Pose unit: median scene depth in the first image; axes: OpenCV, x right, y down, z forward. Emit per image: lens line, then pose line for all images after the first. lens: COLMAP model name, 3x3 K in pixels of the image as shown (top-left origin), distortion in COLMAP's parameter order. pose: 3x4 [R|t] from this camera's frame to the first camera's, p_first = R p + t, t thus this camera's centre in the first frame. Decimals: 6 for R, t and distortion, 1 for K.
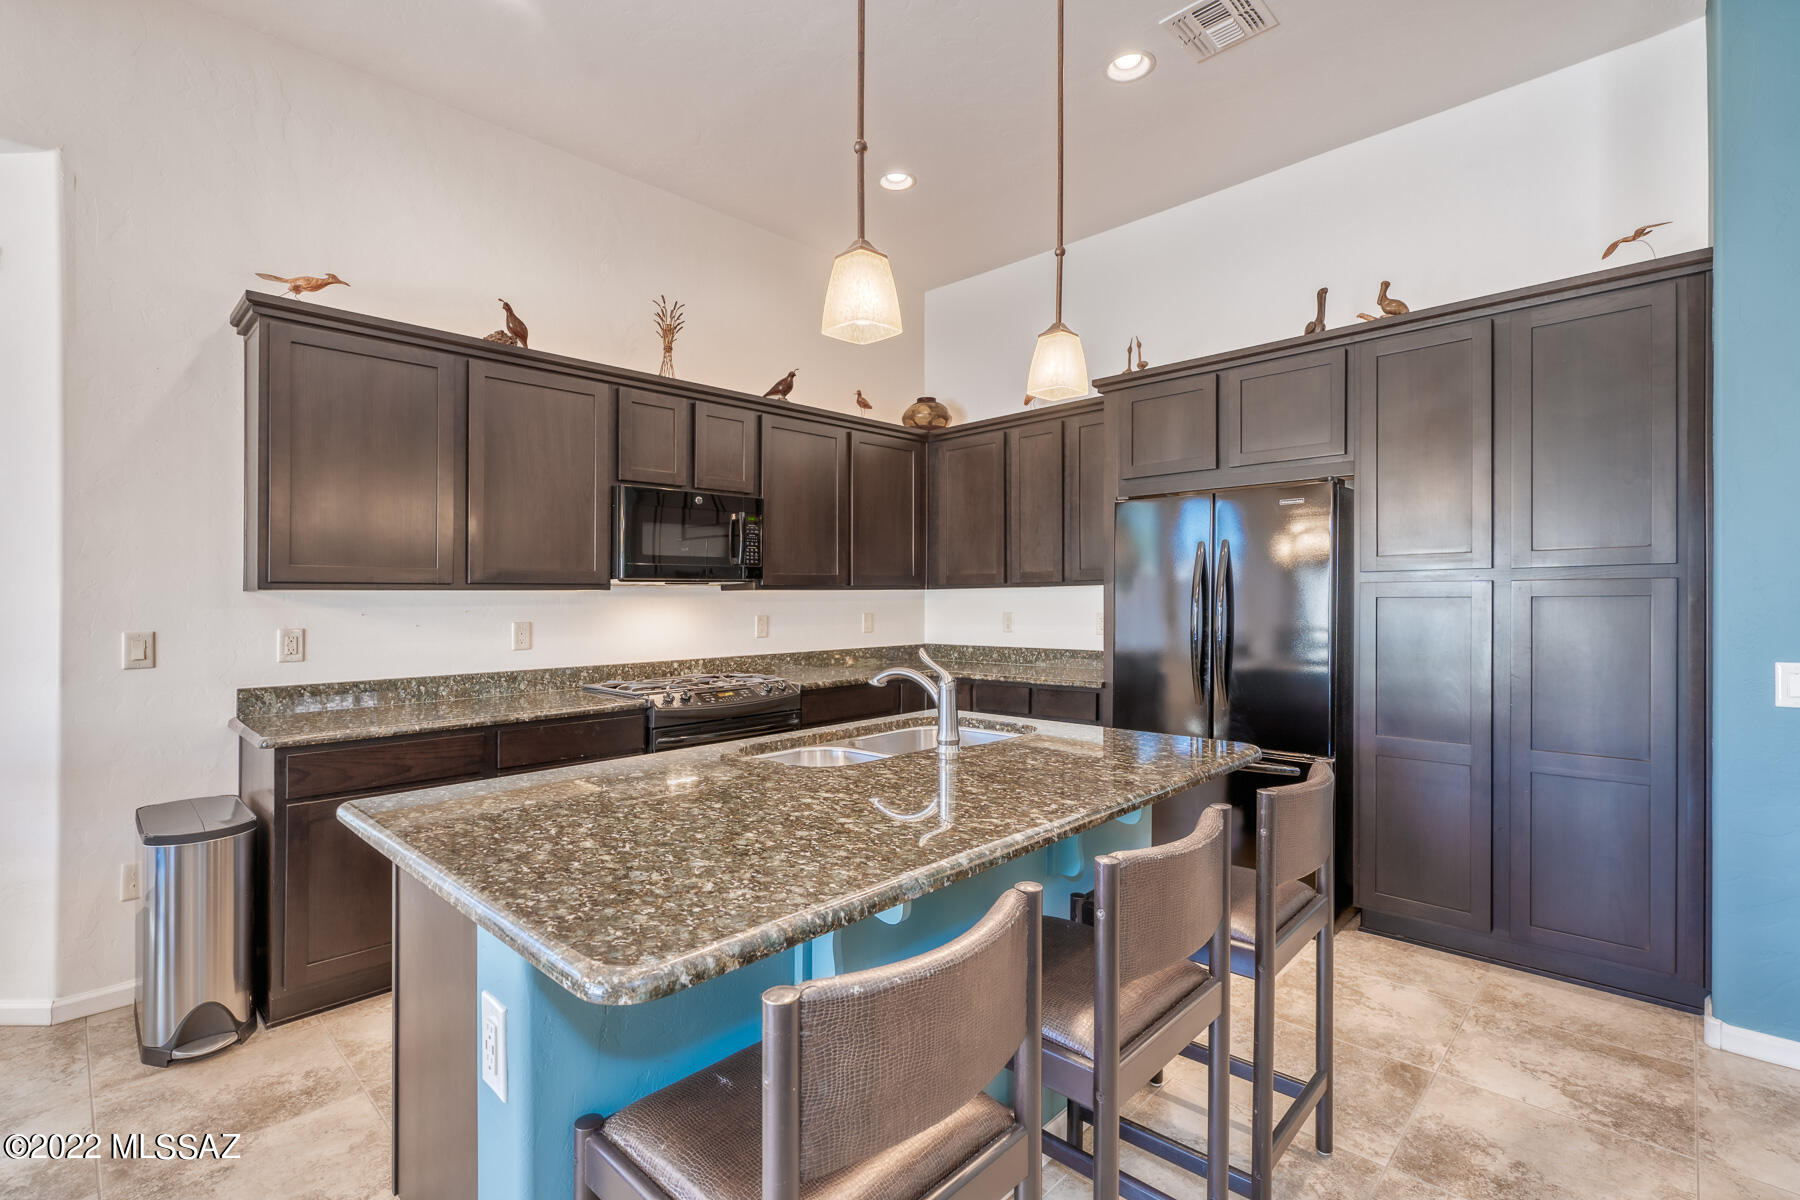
lens RADIAL K [[812.9, 0, 902.1], [0, 812.9, 589.3], [0, 0, 1]] dist [-0.003884, 0.000902]
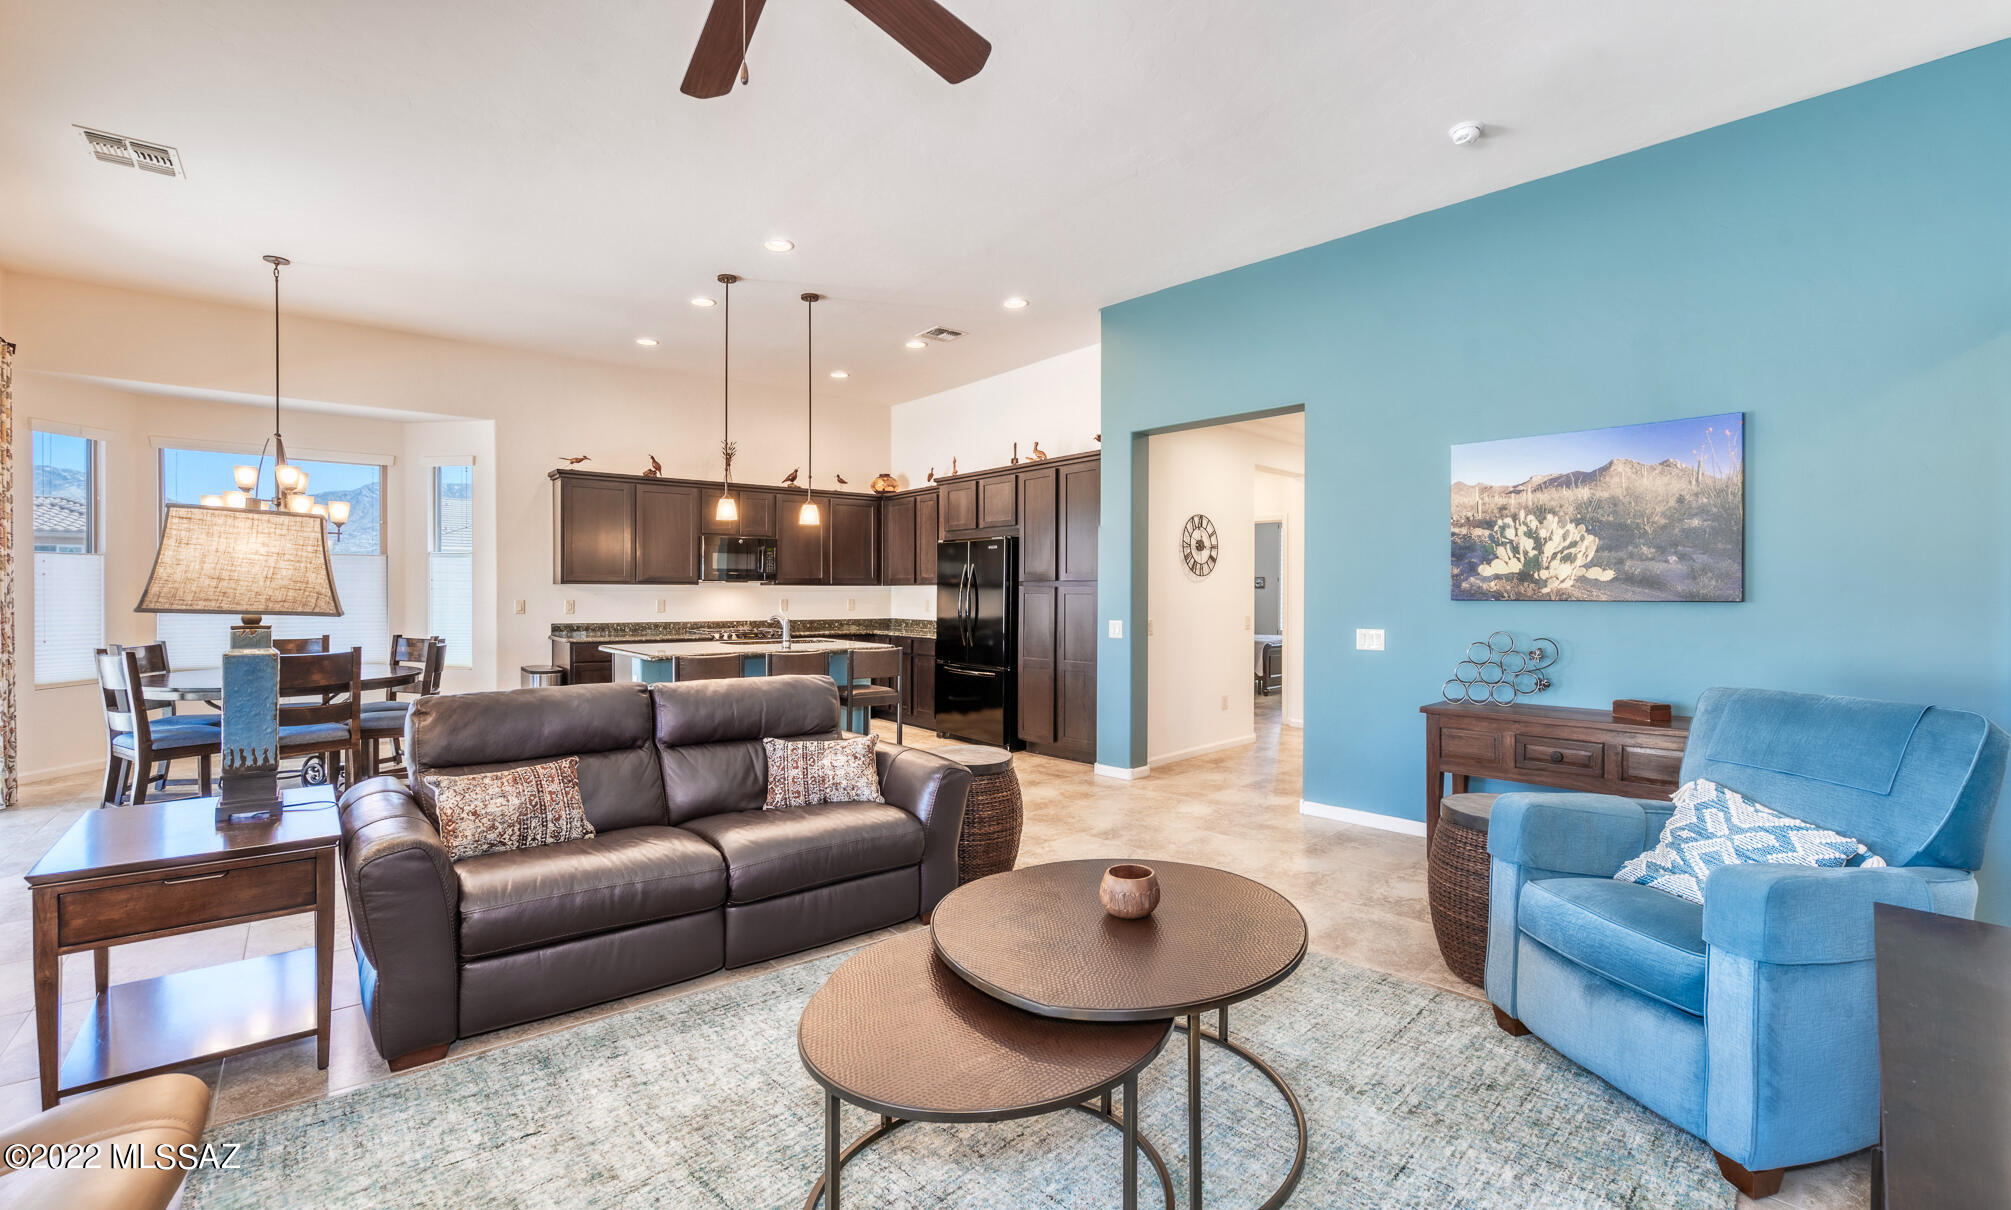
lens RADIAL K [[892.8, 0, 915.1], [0, 892.8, 616.4], [0, 0, 1]] dist [-0.007504, 0.000206]
pose [[0.980945, 0.018575, -0.193397, 0.704805], [-0.010950, 0.999123, 0.040424, -0.019557], [0.193979, -0.037536, 0.980287, -1.280788]]
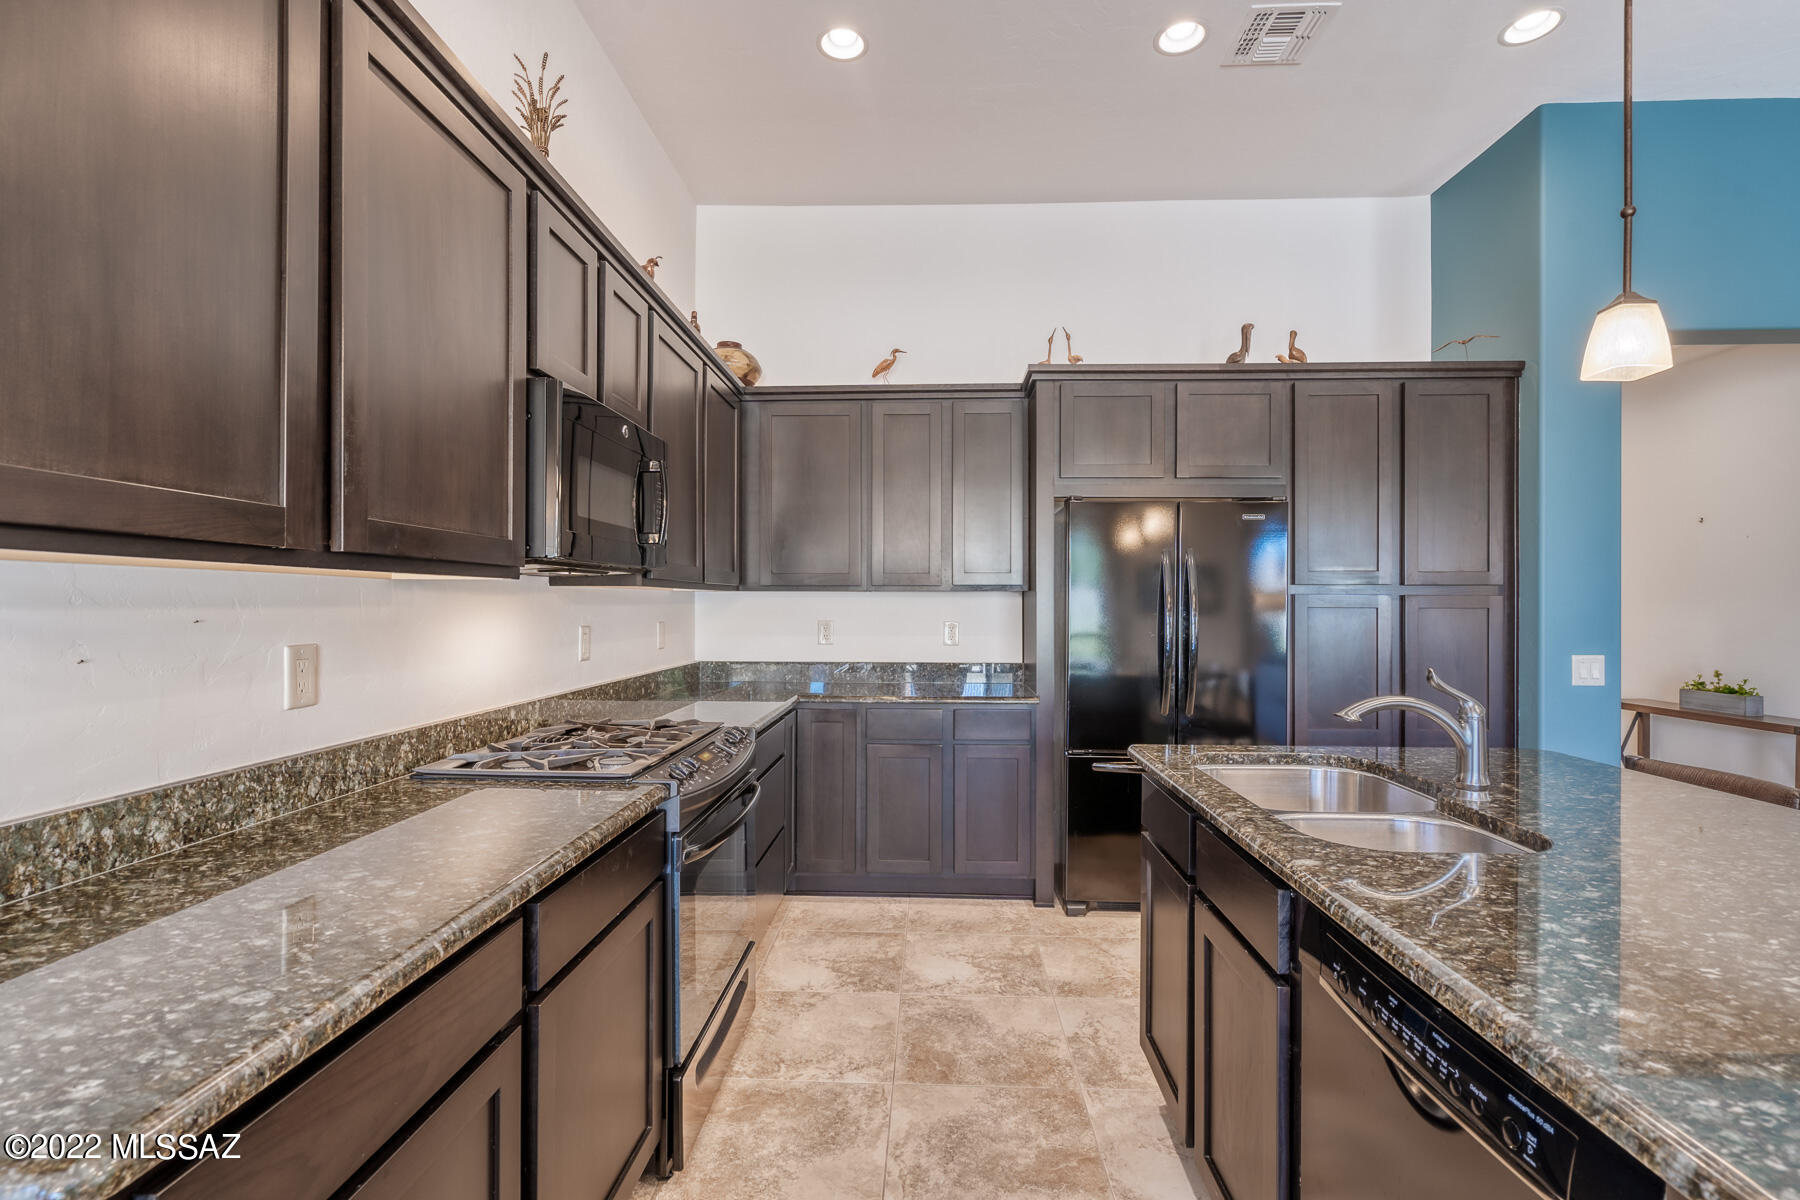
lens RADIAL K [[812.9, 0, 941.6], [0, 812.9, 600.5], [0, 0, 1]] dist [-0.003884, 0.000902]
pose [[0.753691, 0.014519, 0.657069, -0.498106], [-0.017431, 0.999846, -0.002098, 0.010722], [-0.656998, -0.009872, 0.753828, 0.435640]]
